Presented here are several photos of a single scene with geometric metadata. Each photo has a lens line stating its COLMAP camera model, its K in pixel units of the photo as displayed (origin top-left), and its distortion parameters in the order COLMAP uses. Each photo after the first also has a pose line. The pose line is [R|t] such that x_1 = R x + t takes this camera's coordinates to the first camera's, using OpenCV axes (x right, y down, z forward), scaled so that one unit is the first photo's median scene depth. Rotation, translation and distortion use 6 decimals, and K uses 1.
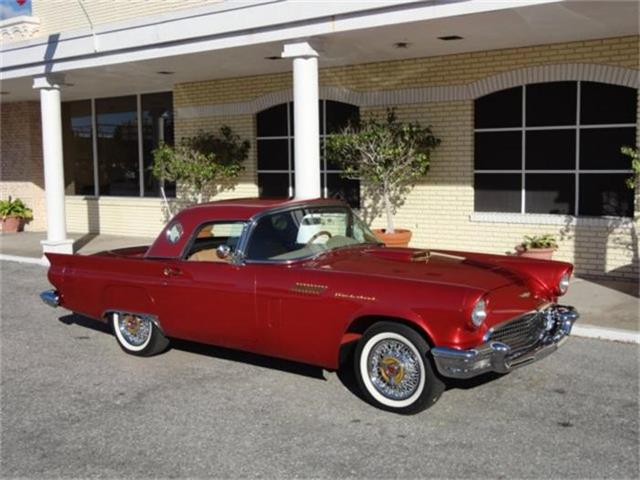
lens RADIAL K [[778.2, 0, 308.6], [0, 778.2, 240.2], [0, 0, 1]] dist [-0.012588, 0.000000]
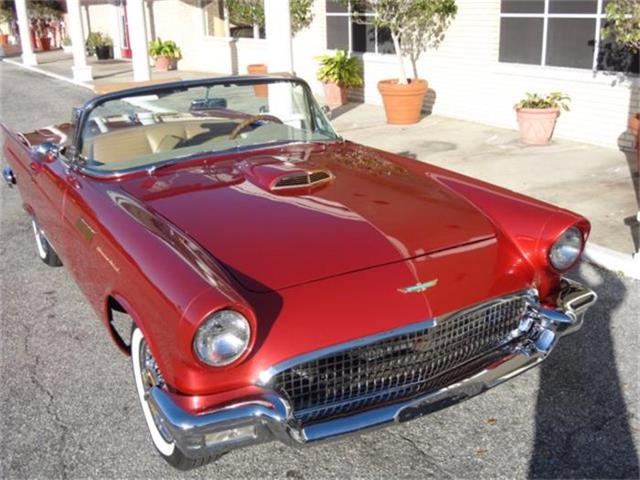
lens RADIAL K [[717.8, 0, 319.3], [0, 717.8, 237.9], [0, 0, 1]] dist [-0.055618, 0.000000]
pose [[0.936614, 0.097610, -0.336491, 0.356966], [-0.020045, 0.973764, 0.226676, -0.023988], [0.349789, -0.205563, 0.913998, 0.164849]]
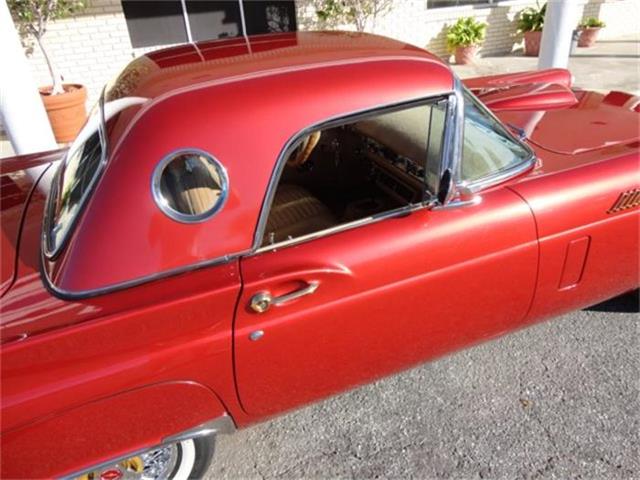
lens RADIAL K [[474.7, 0, 321.8], [0, 474.7, 240.6], [0, 0, 1]] dist [-0.001934, 0.007123]
pose [[0.498862, -0.439592, 0.746924, -0.208692], [0.147628, 0.892326, 0.426568, -0.045540], [-0.854016, -0.102531, 0.510044, 0.584027]]
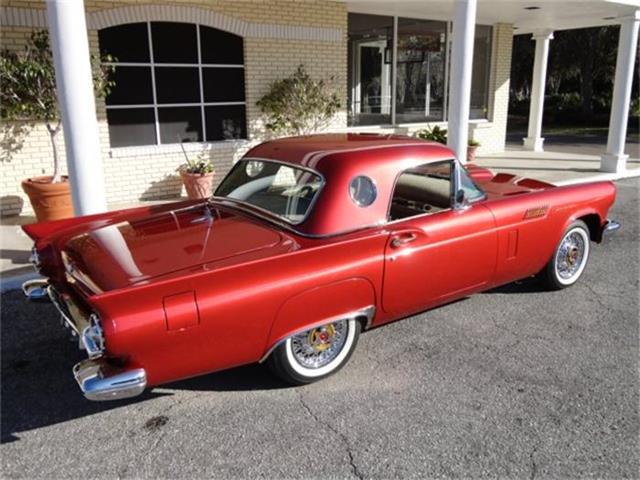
lens RADIAL K [[565.3, 0, 320.6], [0, 565.3, 240.7], [0, 0, 1]] dist [-0.044623, 0.069879]
pose [[0.271599, -0.240549, 0.931864, -0.472344], [0.105080, 0.969883, 0.219737, -0.058410], [-0.956657, 0.038240, 0.288696, 0.609674]]
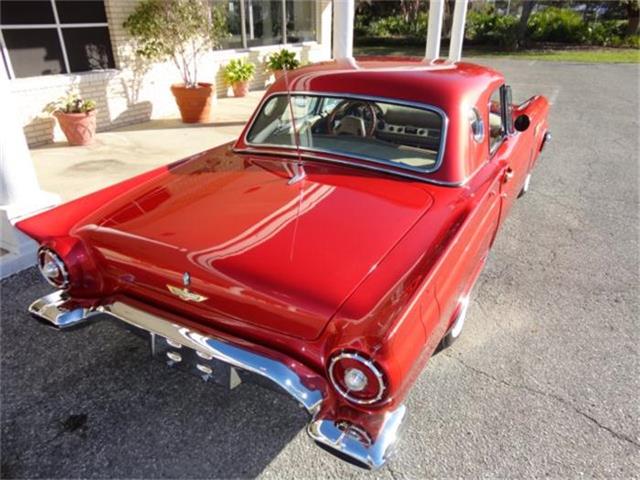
lens RADIAL K [[474.7, 0, 322.3], [0, 474.7, 248.5], [0, 0, 1]] dist [-0.001934, 0.007123]
pose [[-0.169904, -0.426799, 0.888243, -0.375070], [0.103914, 0.888563, 0.446830, -0.074397], [-0.979967, 0.168219, -0.106620, 0.814836]]
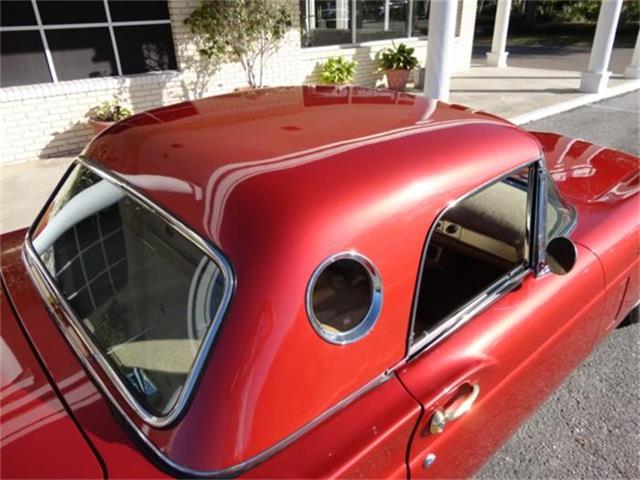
lens RADIAL K [[474.7, 0, 322.0], [0, 474.7, 239.6], [0, 0, 1]] dist [-0.001934, 0.007123]
pose [[0.189087, -0.433801, 0.880944, -0.210679], [0.123624, 0.900507, 0.416899, -0.065139], [-0.974147, 0.030075, 0.223903, 0.667845]]
